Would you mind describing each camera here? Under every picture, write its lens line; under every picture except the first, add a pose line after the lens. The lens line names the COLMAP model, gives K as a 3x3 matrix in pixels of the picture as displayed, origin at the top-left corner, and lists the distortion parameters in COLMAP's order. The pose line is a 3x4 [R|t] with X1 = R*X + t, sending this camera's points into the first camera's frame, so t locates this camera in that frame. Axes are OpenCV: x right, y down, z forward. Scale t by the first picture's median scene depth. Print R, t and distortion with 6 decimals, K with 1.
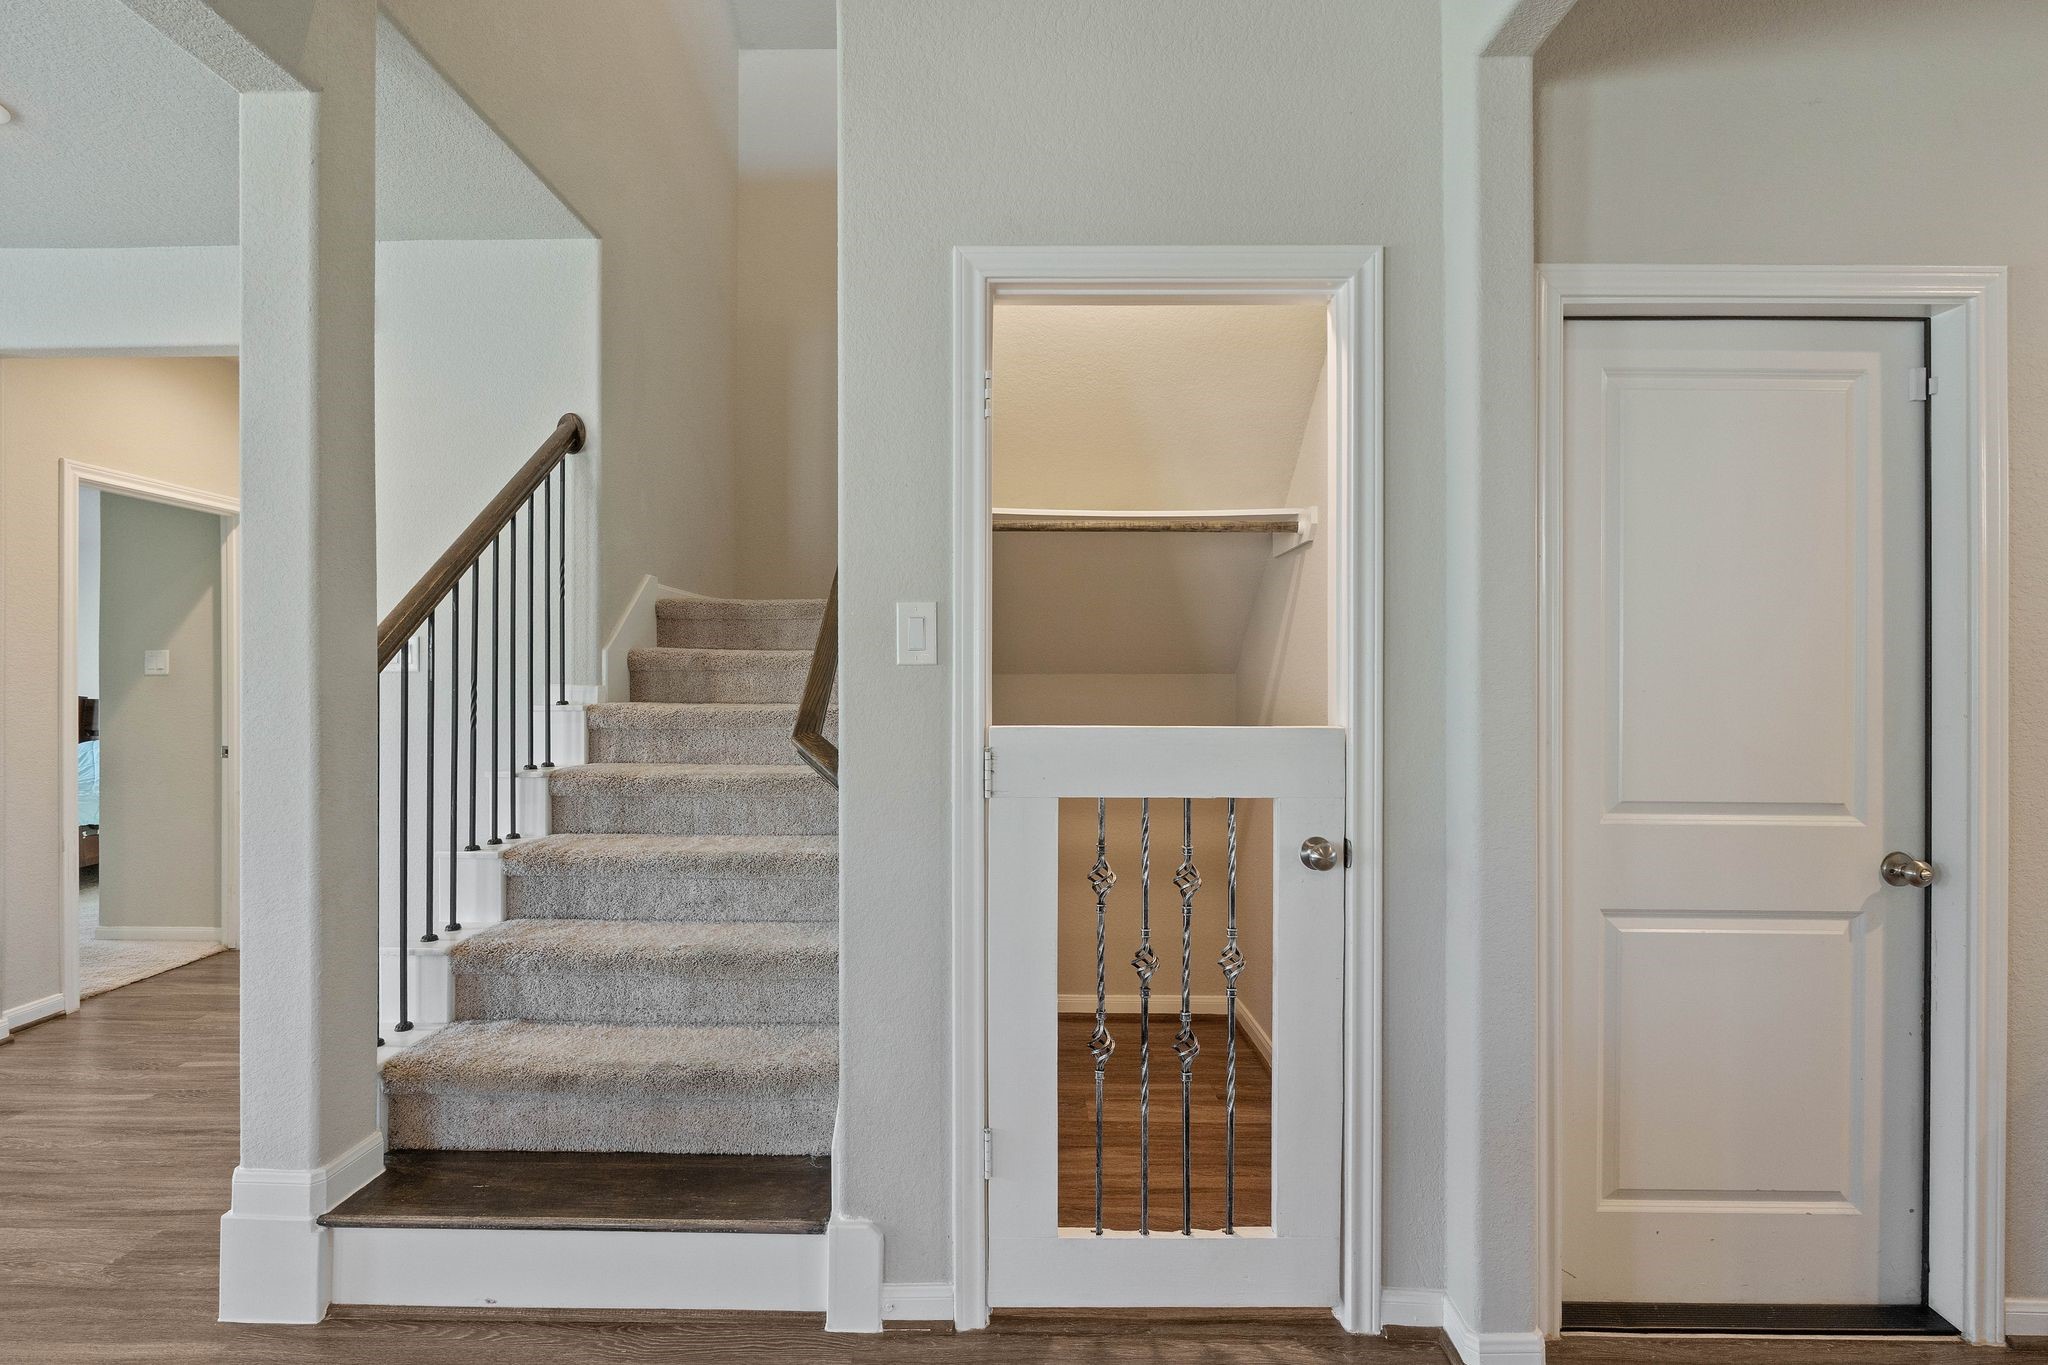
lens RADIAL K [[903.2, 0, 1021.5], [0, 903.2, 683.5], [0, 0, 1]] dist [-0.002327, -0.000502]
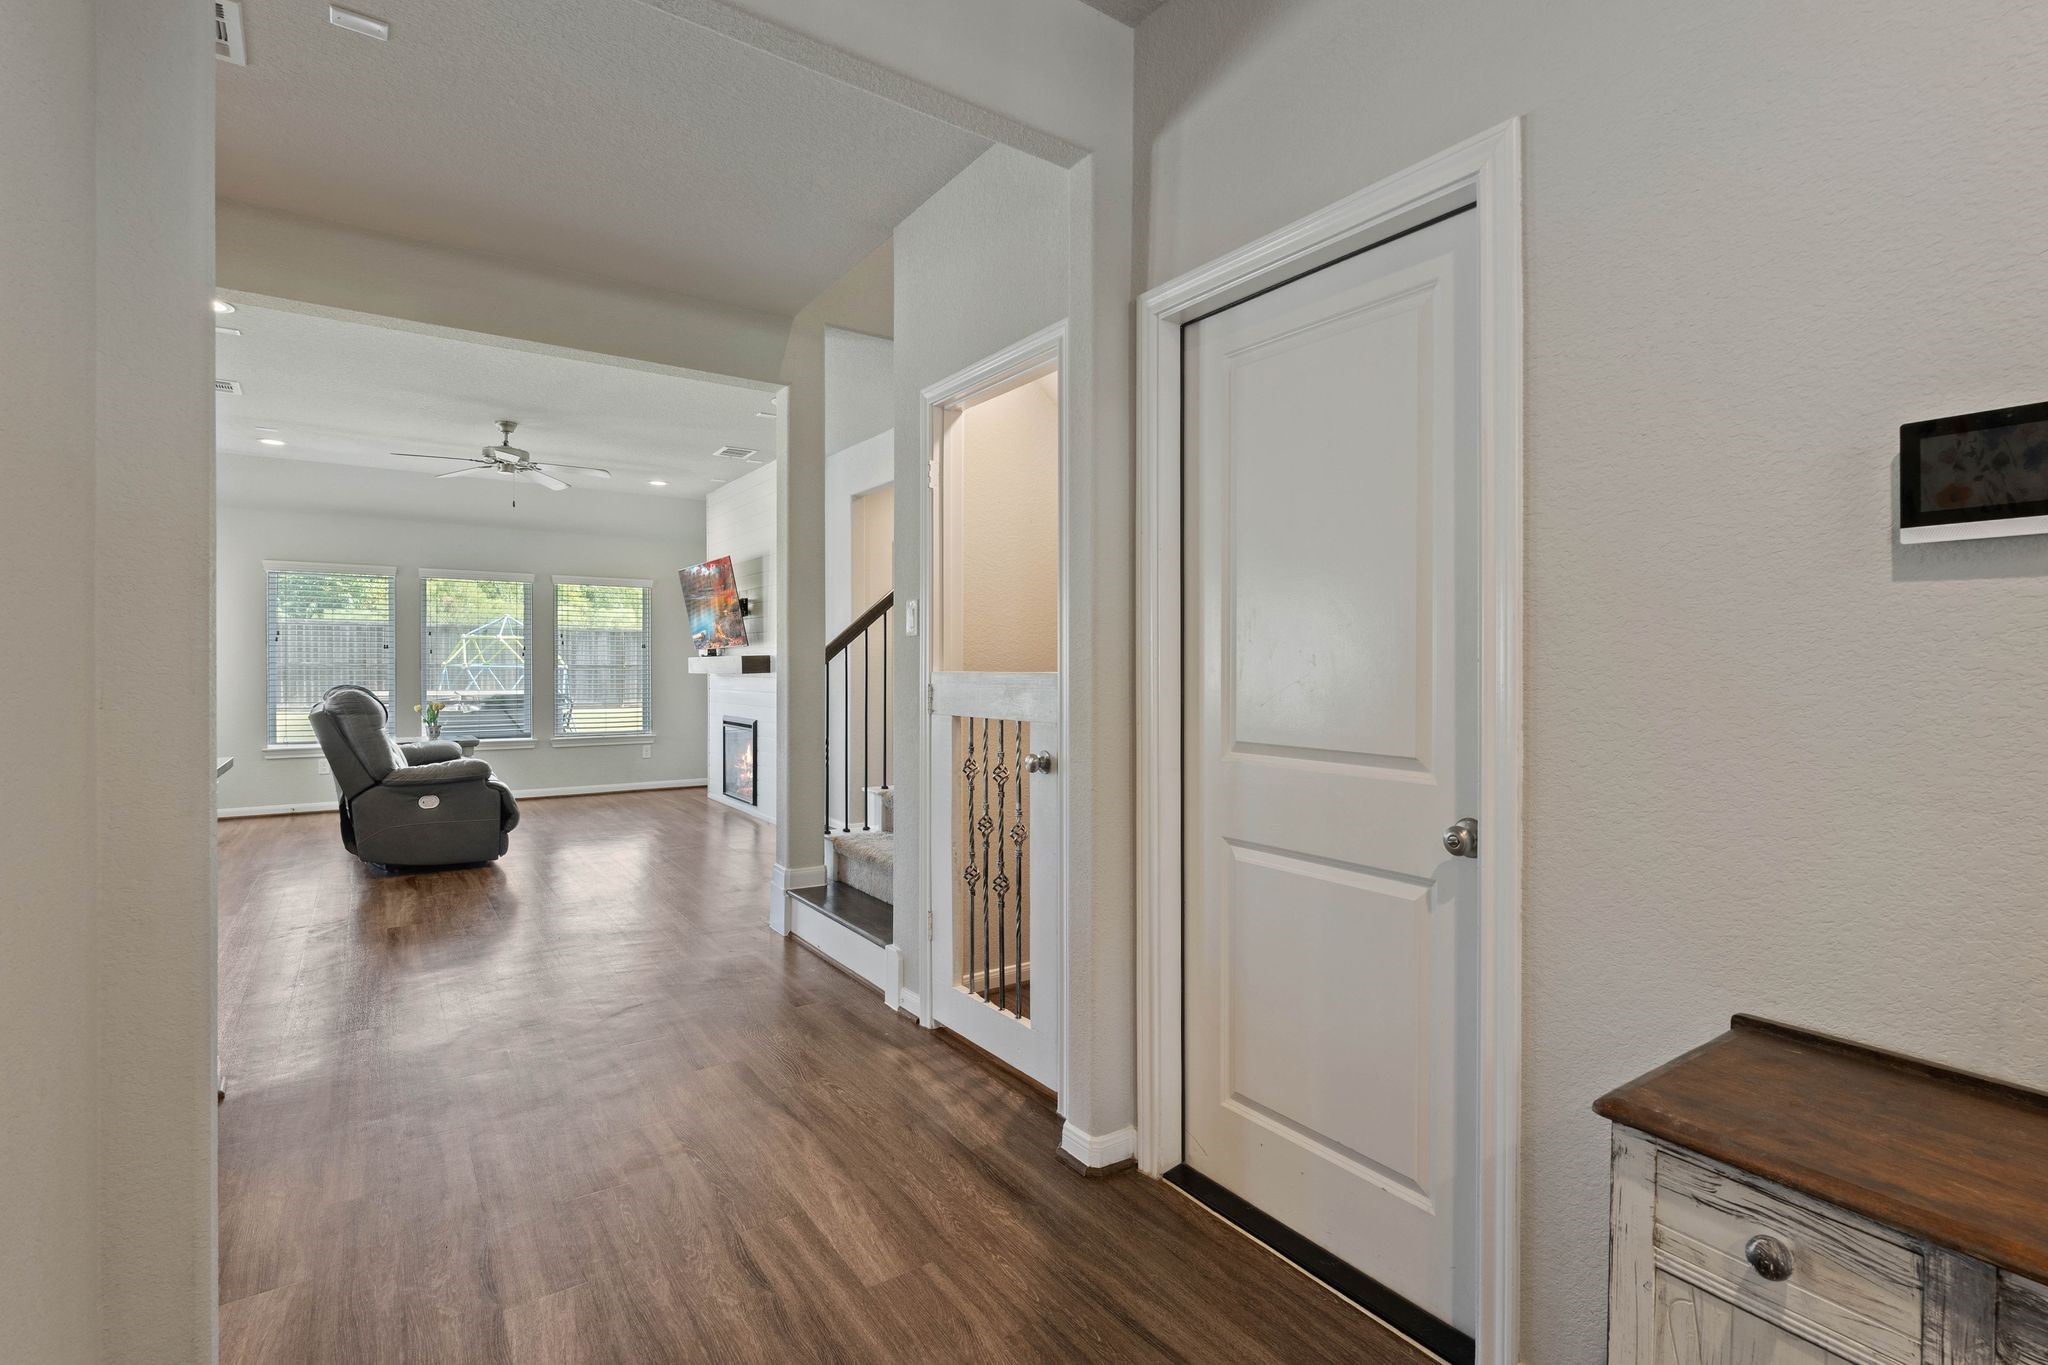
lens RADIAL K [[961.1, 0, 1023.5], [0, 961.1, 666.2], [0, 0, 1]] dist [-0.028330, -0.000344]
pose [[0.568276, -0.003663, -0.822830, 1.497668], [-0.004271, 0.999963, -0.007401, 0.050236], [0.822827, 0.007721, 0.568240, 0.123285]]
